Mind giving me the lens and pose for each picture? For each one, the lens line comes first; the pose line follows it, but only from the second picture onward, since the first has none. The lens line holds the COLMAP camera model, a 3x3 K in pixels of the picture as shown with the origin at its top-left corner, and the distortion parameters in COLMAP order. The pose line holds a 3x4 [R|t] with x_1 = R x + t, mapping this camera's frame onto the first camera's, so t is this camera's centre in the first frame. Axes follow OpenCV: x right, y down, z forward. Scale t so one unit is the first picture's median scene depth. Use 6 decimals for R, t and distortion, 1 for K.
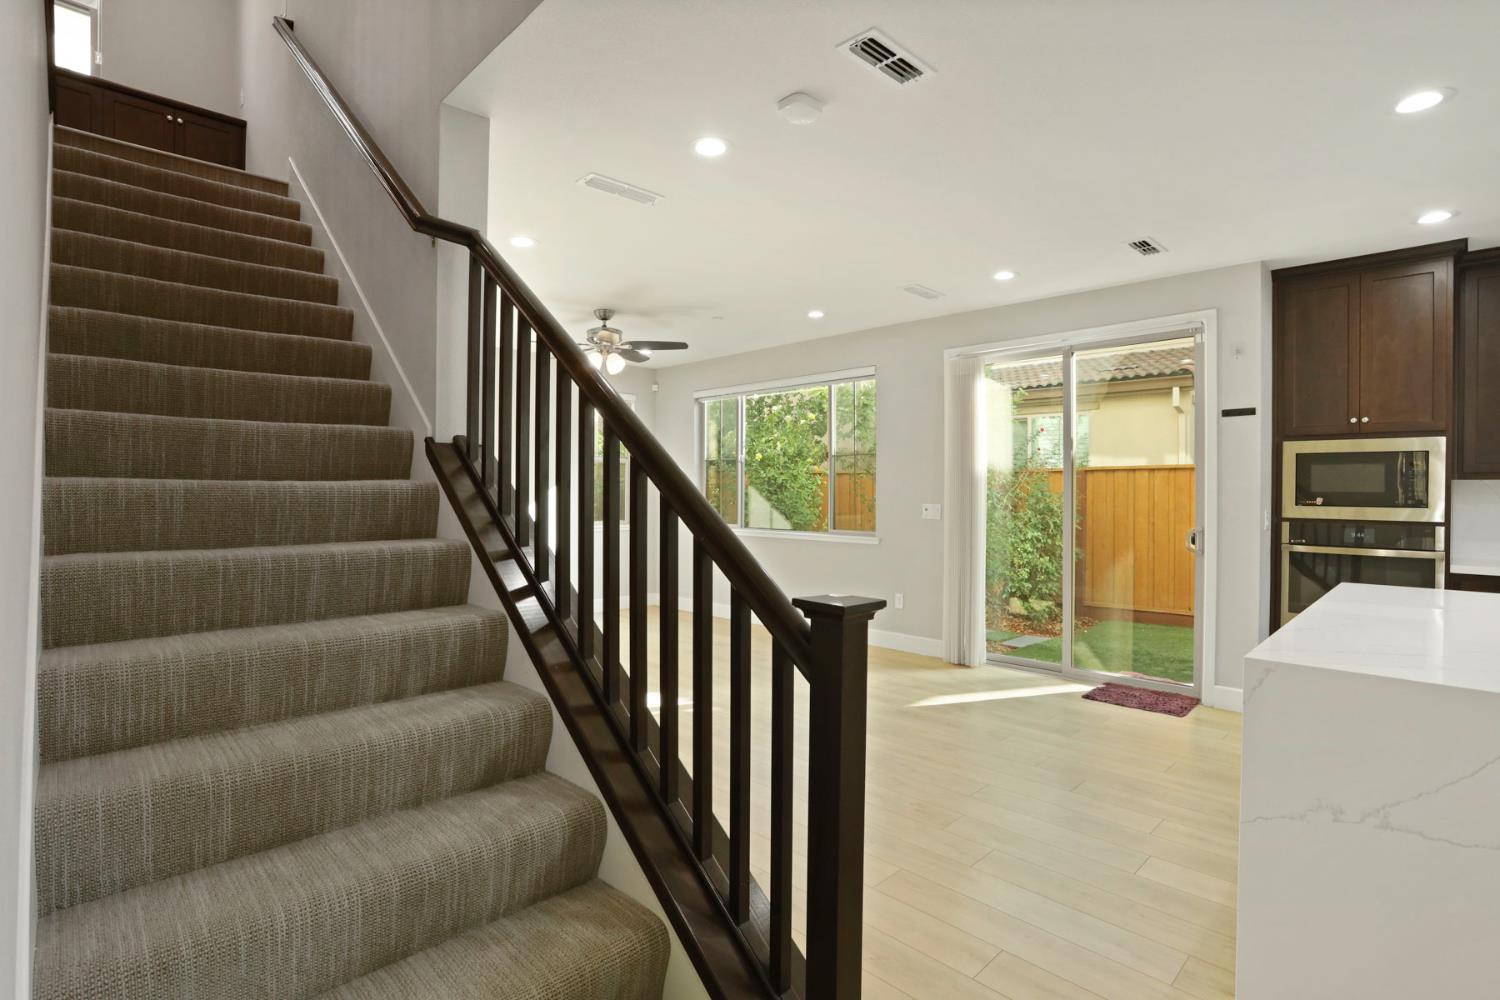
lens RADIAL K [[737.9, 0, 749.2], [0, 737.9, 489.8], [0, 0, 1]] dist [-0.020907, 0.004309]
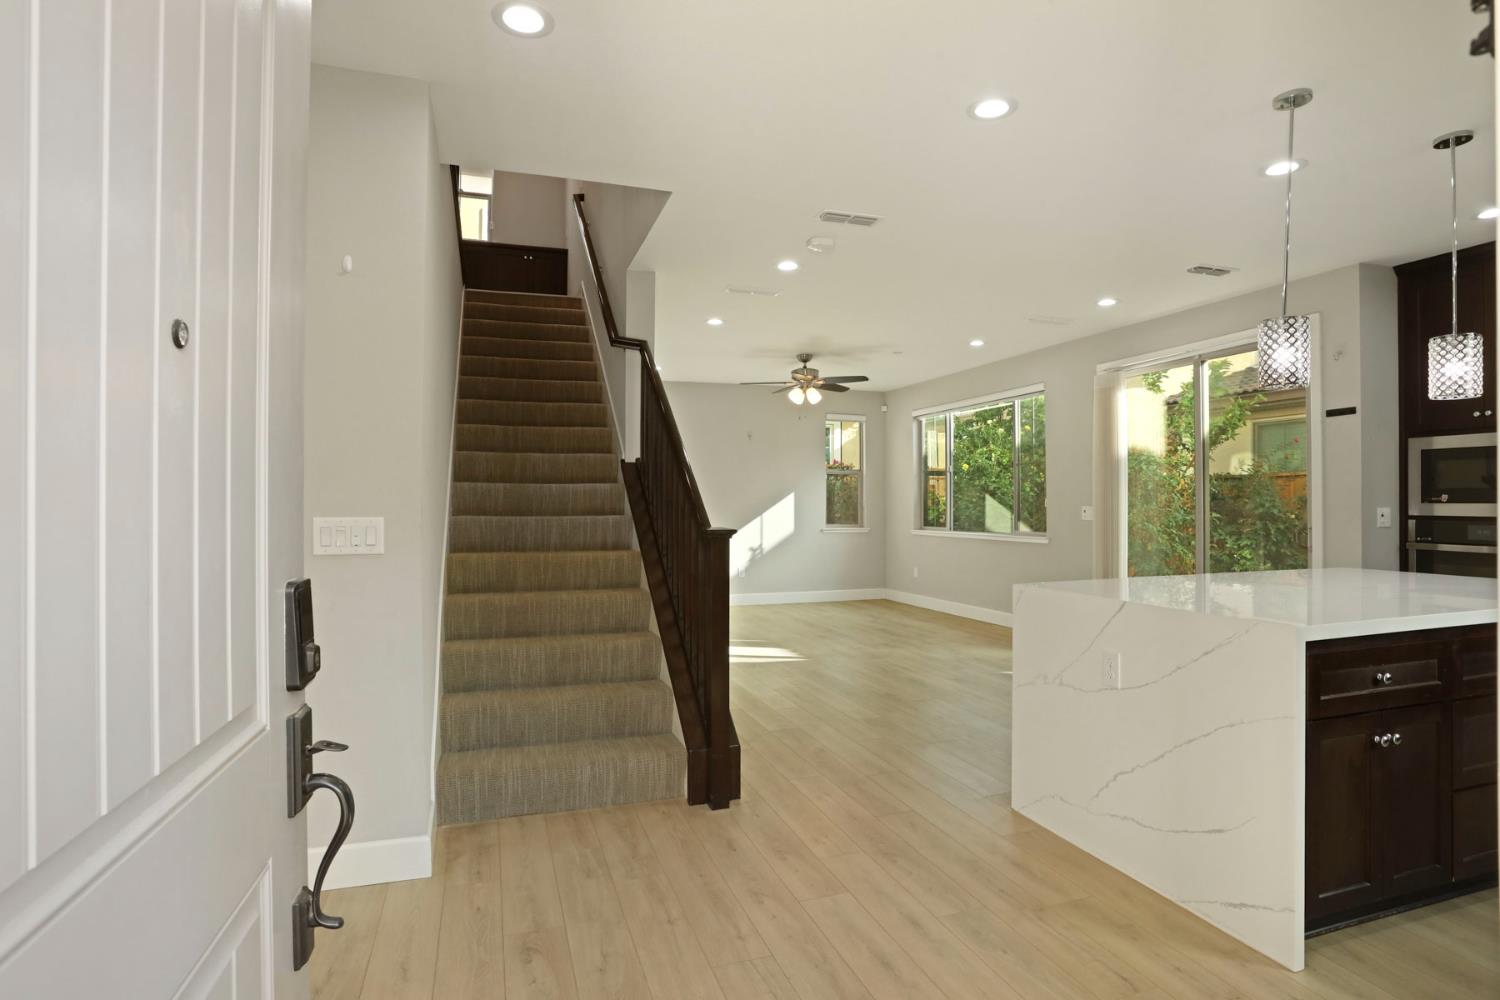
lens RADIAL K [[779.0, 0, 753.3], [0, 779.0, 501.0], [0, 0, 1]] dist [-0.006172, 0.000975]
pose [[0.906463, -0.005299, -0.422252, 0.375133], [0.001990, 0.999964, -0.008278, 0.025877], [0.422280, 0.006663, 0.906441, -0.332102]]
